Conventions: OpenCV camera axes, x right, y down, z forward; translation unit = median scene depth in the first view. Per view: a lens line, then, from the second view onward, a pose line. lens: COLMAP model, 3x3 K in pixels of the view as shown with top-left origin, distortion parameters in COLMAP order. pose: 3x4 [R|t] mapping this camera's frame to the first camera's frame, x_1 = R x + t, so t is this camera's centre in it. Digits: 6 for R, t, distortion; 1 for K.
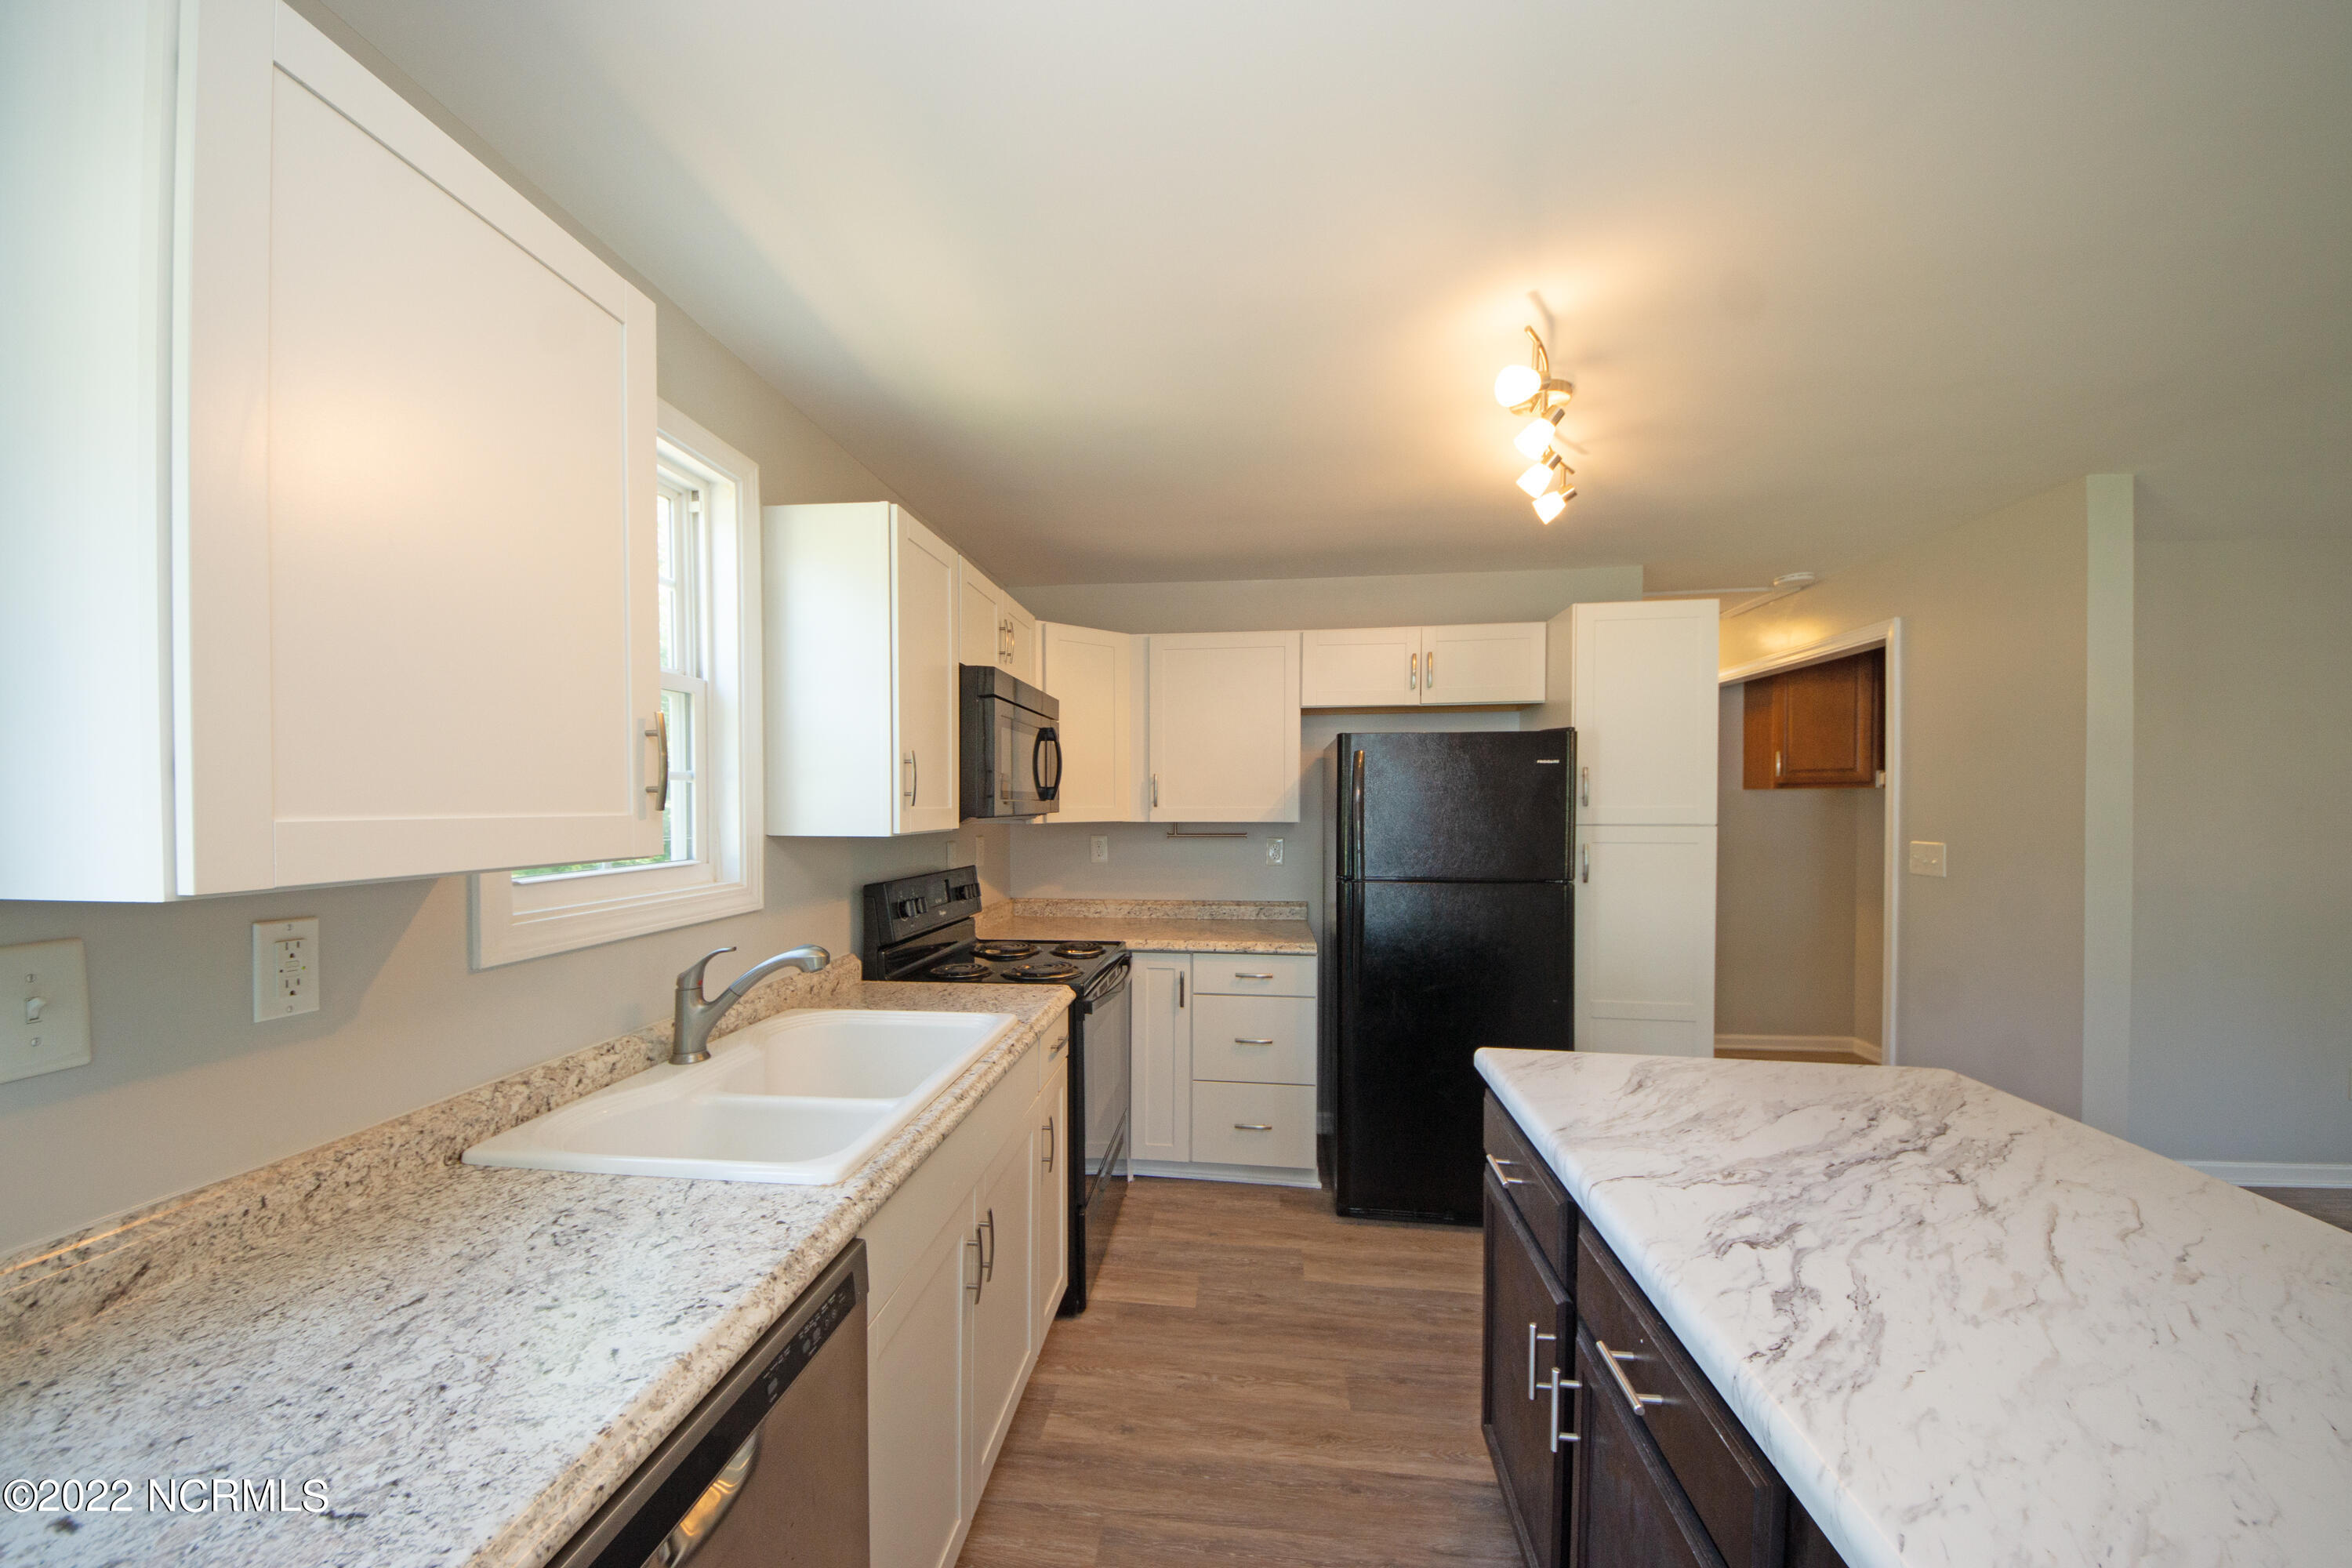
lens RADIAL K [[833.4, 0, 1162.0], [0, 833.4, 817.6], [0, 0, 1]] dist [0.031599, -0.020656]
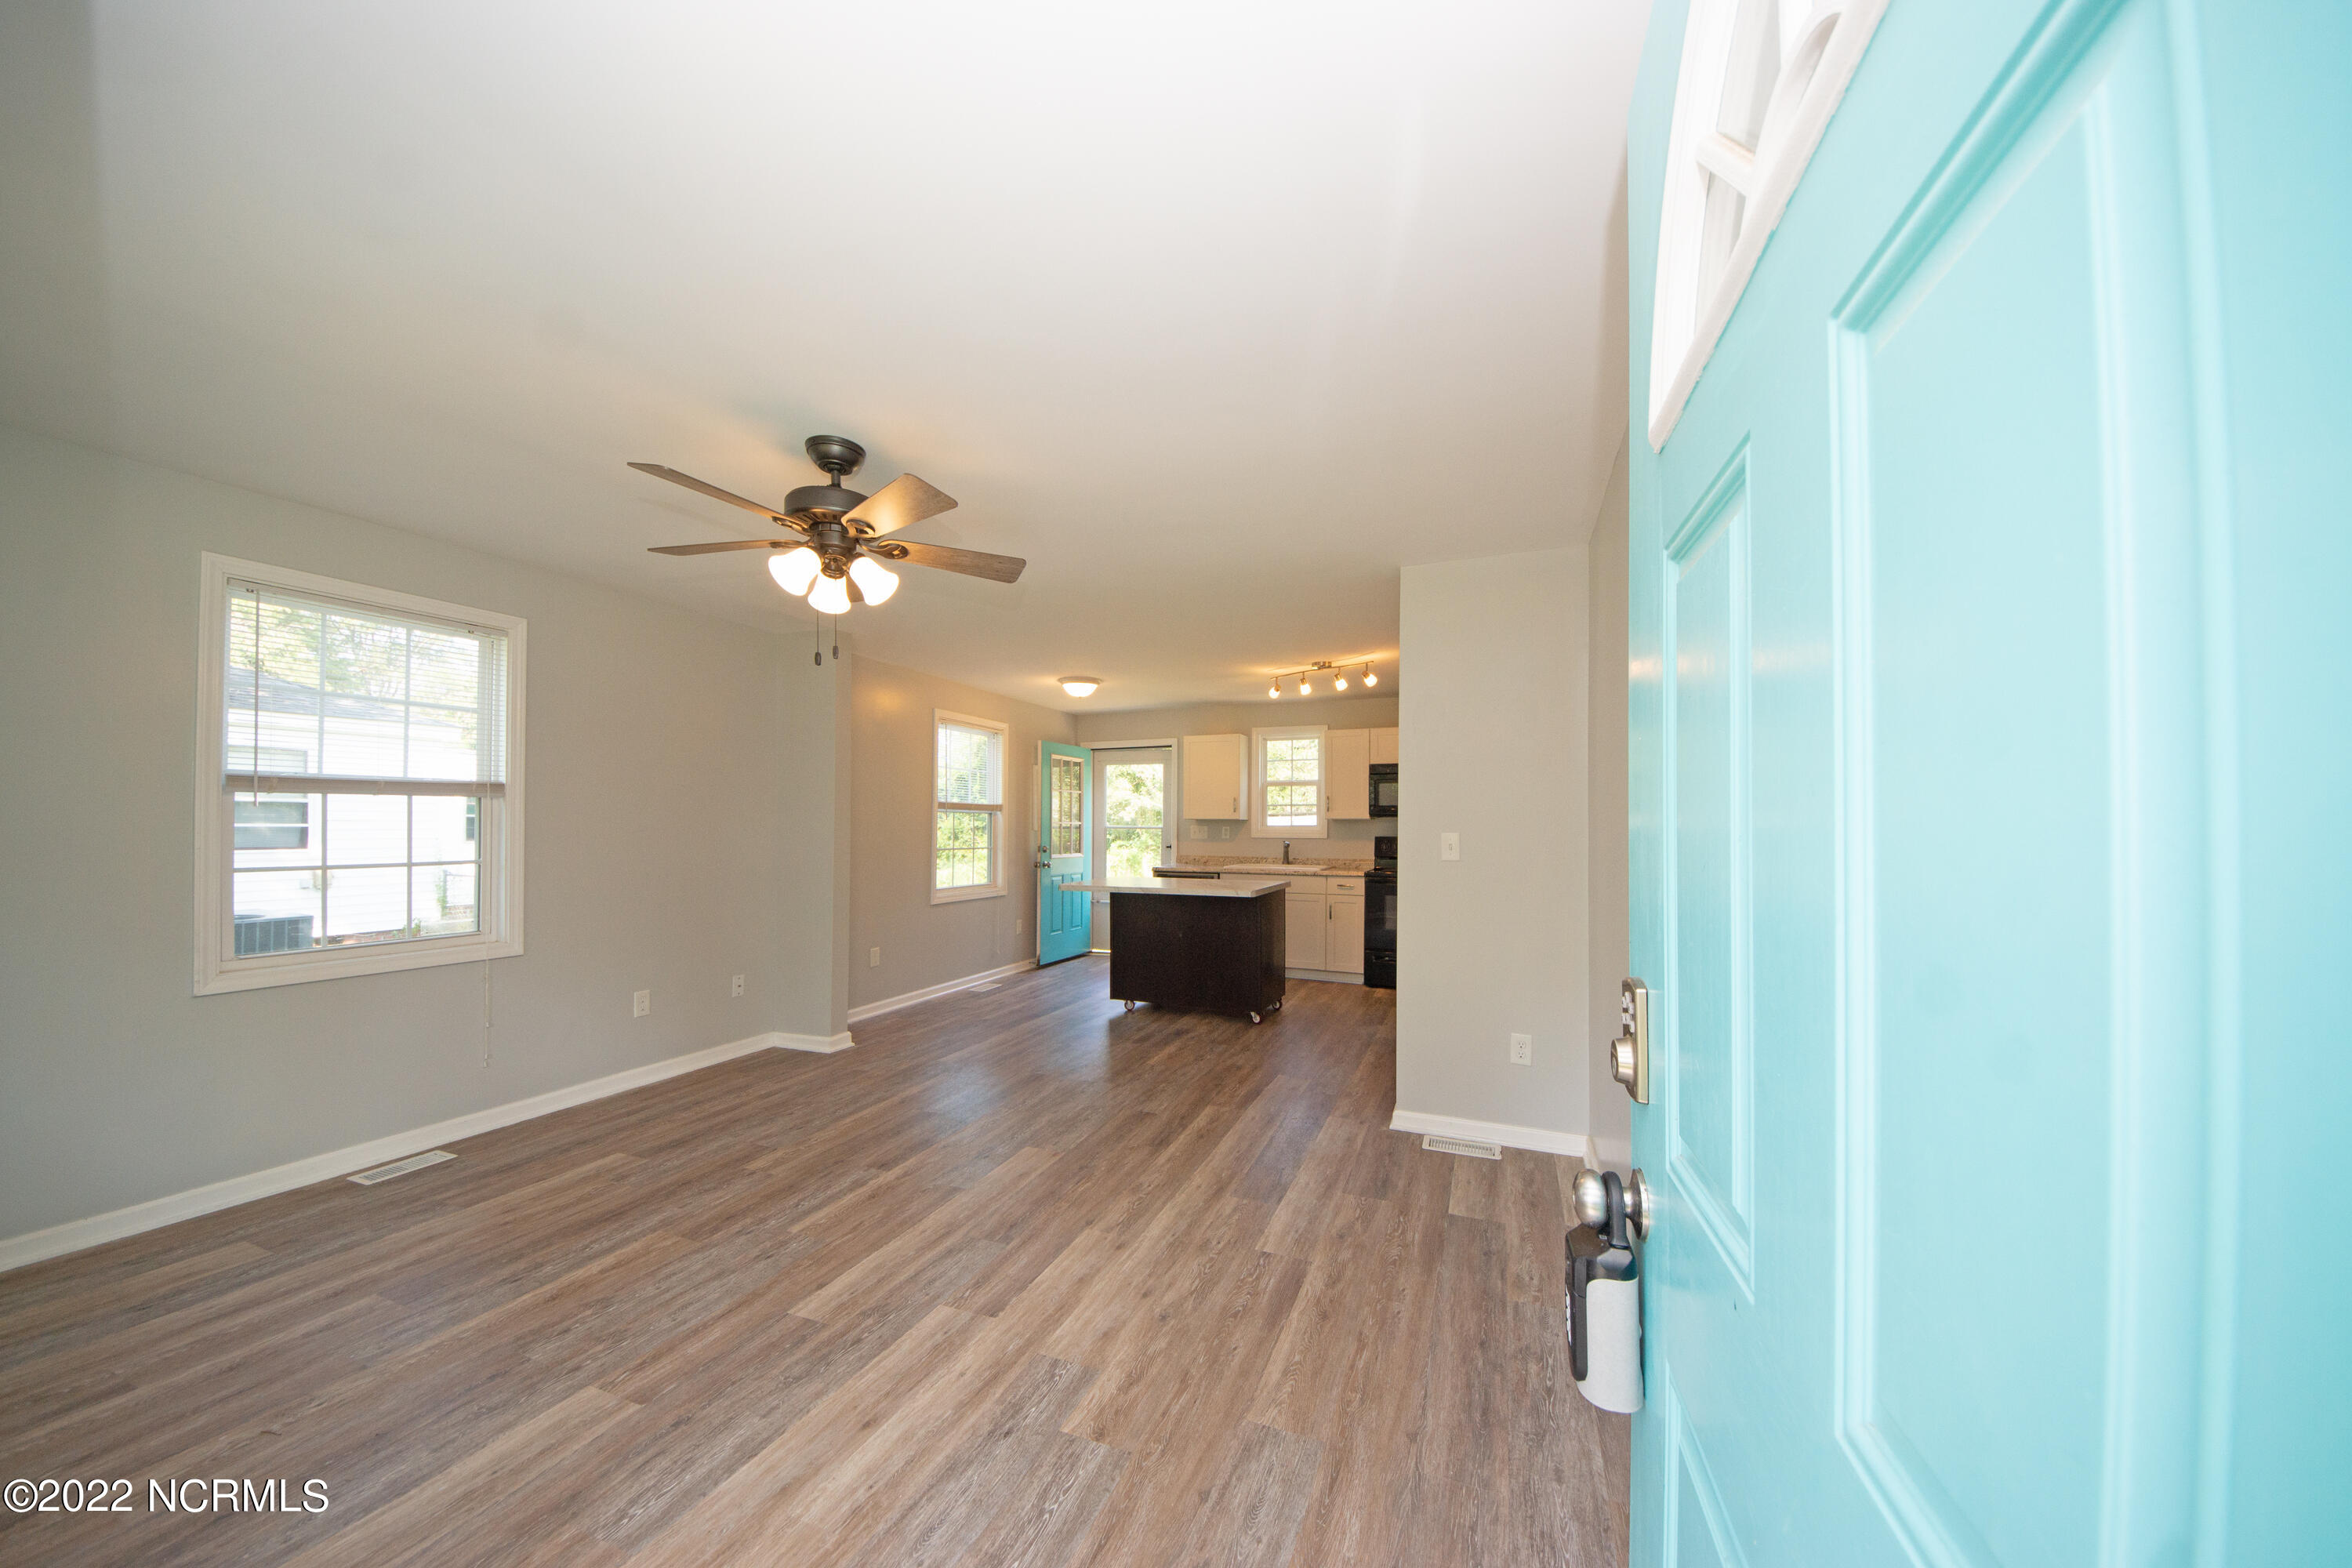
lens RADIAL K [[833.4, 0, 1162.0], [0, 833.4, 817.6], [0, 0, 1]] dist [0.031599, -0.020656]
pose [[-0.259986, -0.010646, -0.965554, 2.273456], [-0.020870, 0.999768, -0.005404, 0.034227], [0.965387, 0.018746, -0.260148, 0.840603]]
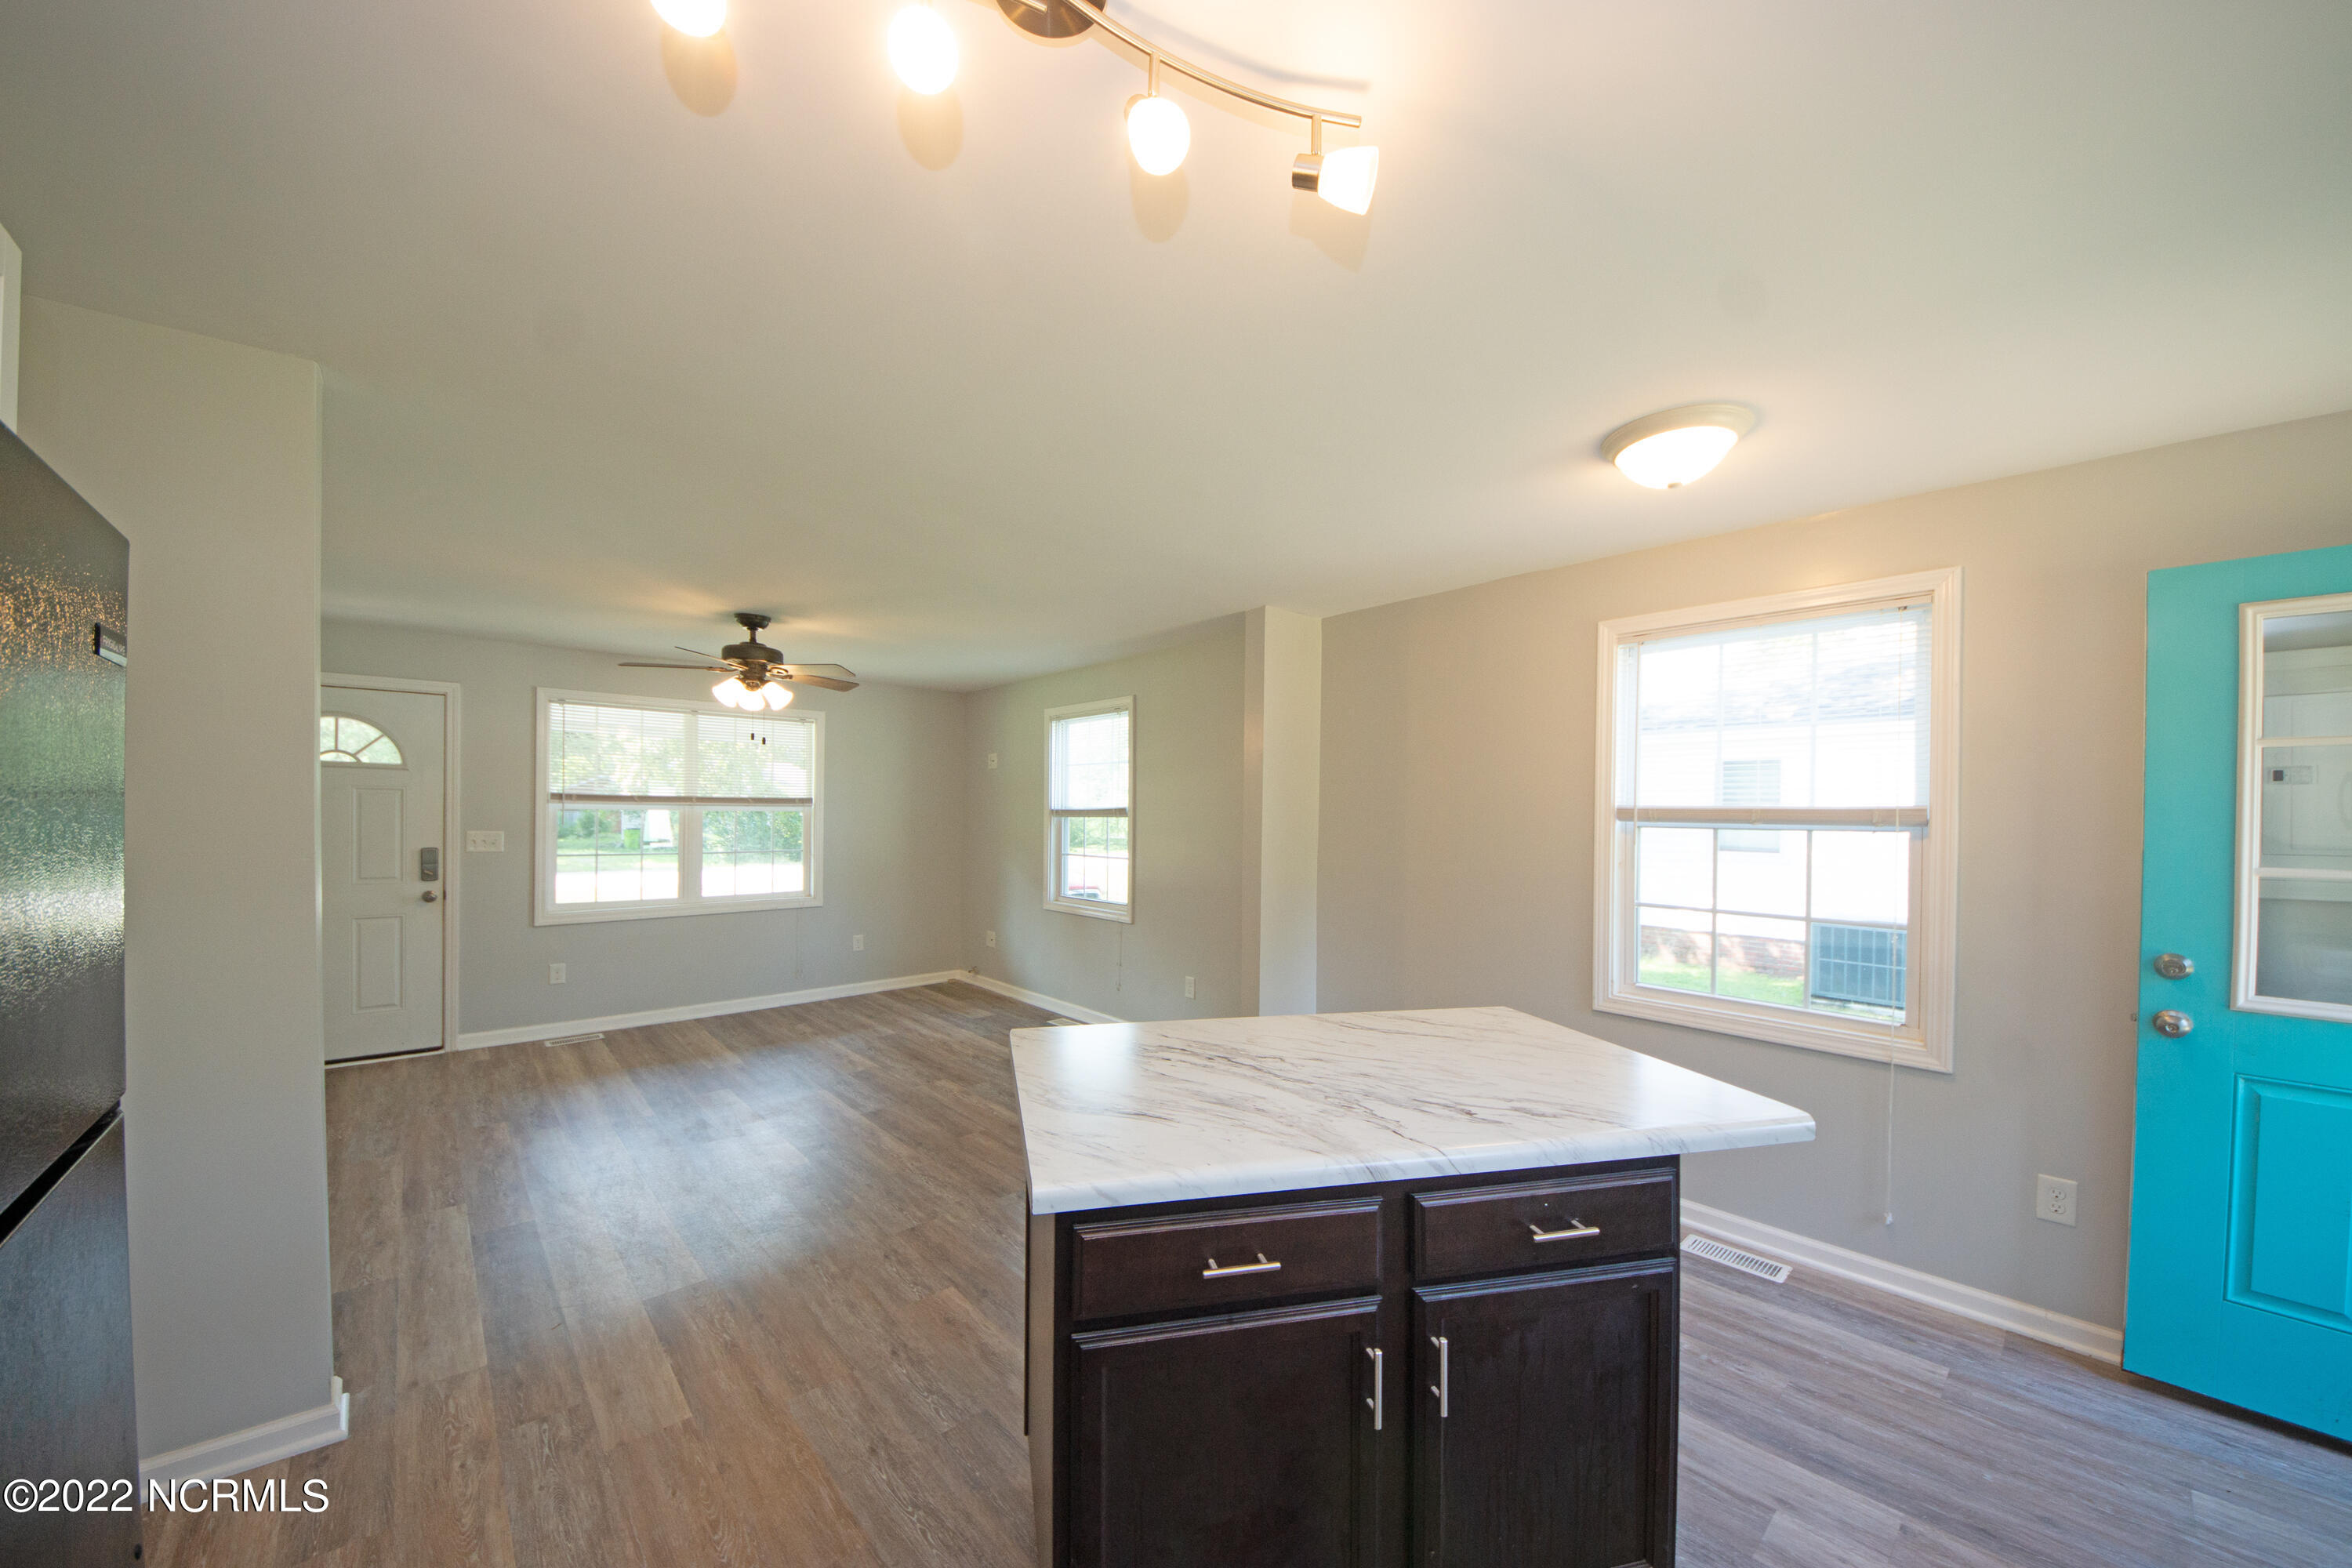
lens RADIAL K [[835.2, 0, 1163.0], [0, 835.2, 817.7], [0, 0, 1]] dist [0.034917, -0.020217]
pose [[-0.746617, -0.011617, 0.665153, 0.050339], [0.002438, 0.999793, 0.020199, -0.017706], [-0.665250, 0.016702, -0.746434, 0.914276]]
